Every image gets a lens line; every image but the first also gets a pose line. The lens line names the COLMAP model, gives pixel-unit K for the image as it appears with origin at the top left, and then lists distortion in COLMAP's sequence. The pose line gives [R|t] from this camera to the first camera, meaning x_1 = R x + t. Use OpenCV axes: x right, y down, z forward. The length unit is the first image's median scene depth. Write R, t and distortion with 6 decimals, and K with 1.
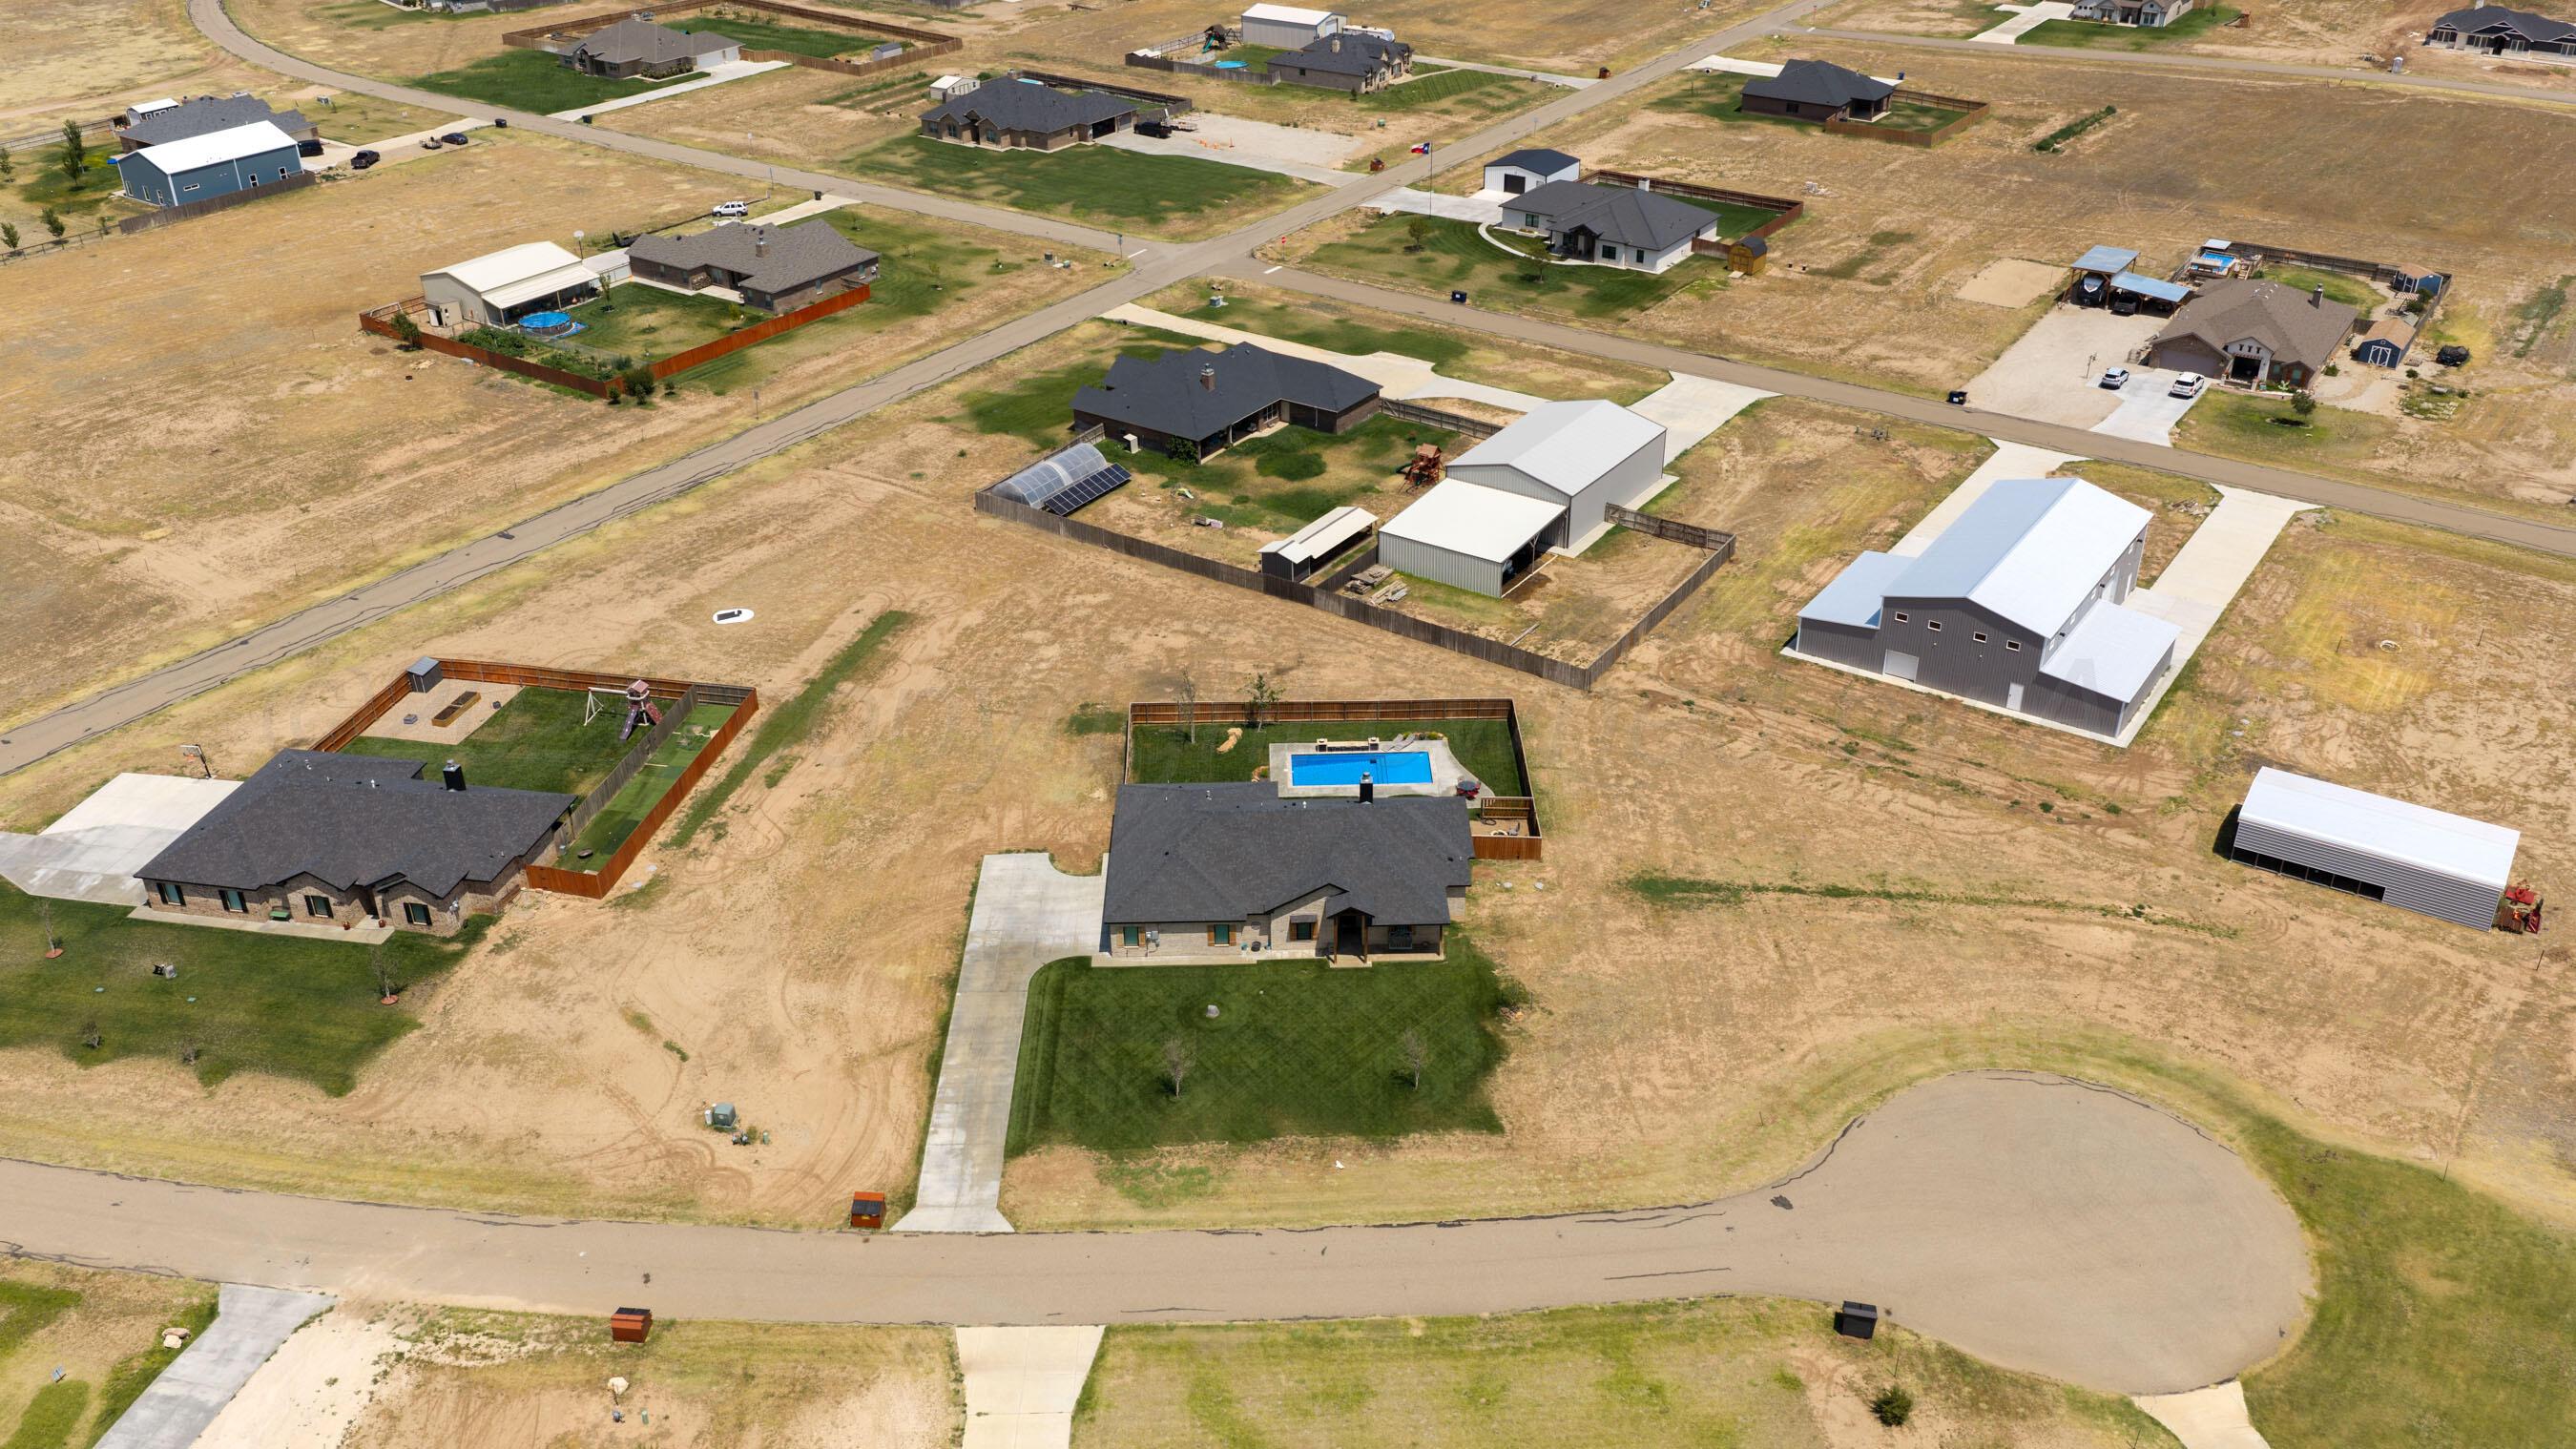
lens RADIAL K [[2128.7, 0, 1291.6], [0, 2128.7, 735.4], [0, 0, 1]] dist [0.027752, -0.060380]
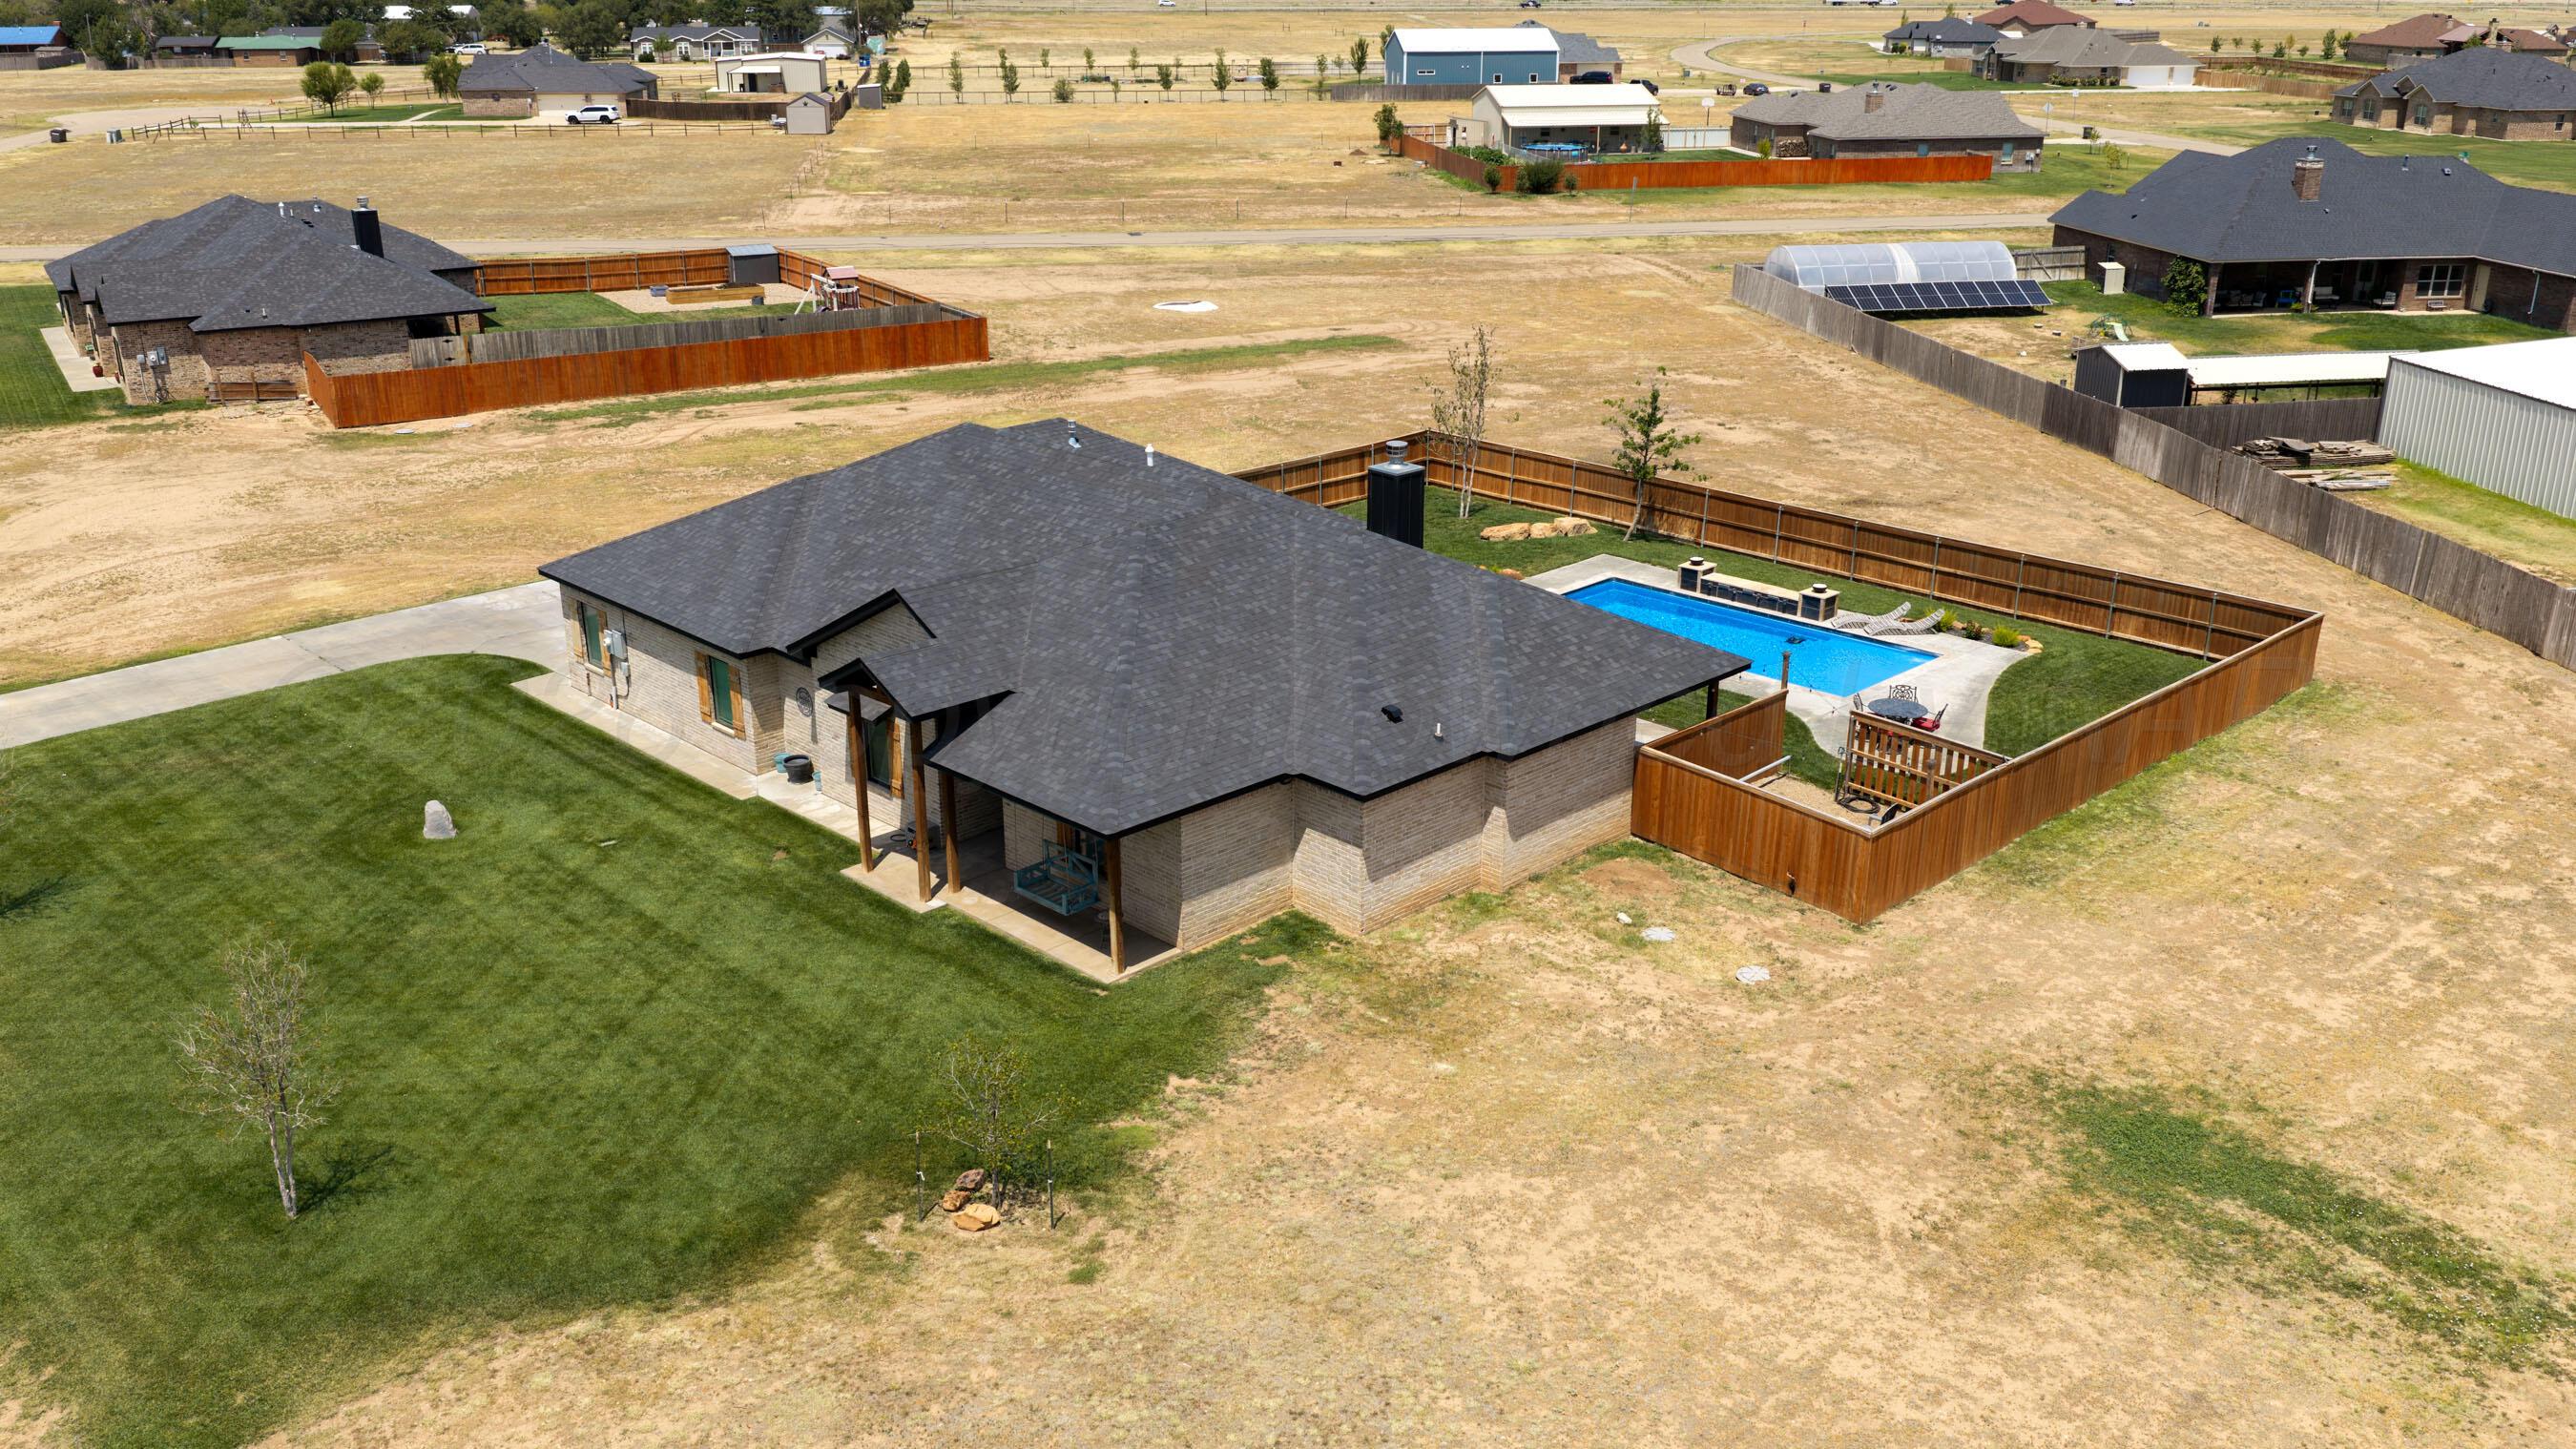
lens RADIAL K [[2128.7, 0, 1292.3], [0, 2128.7, 730.0], [0, 0, 1]] dist [0.027752, -0.060380]
pose [[0.687686, 0.258419, -0.678460, 0.238135], [-0.364724, 0.930994, -0.015077, 0.064580], [0.627746, 0.257819, 0.734483, 0.735616]]
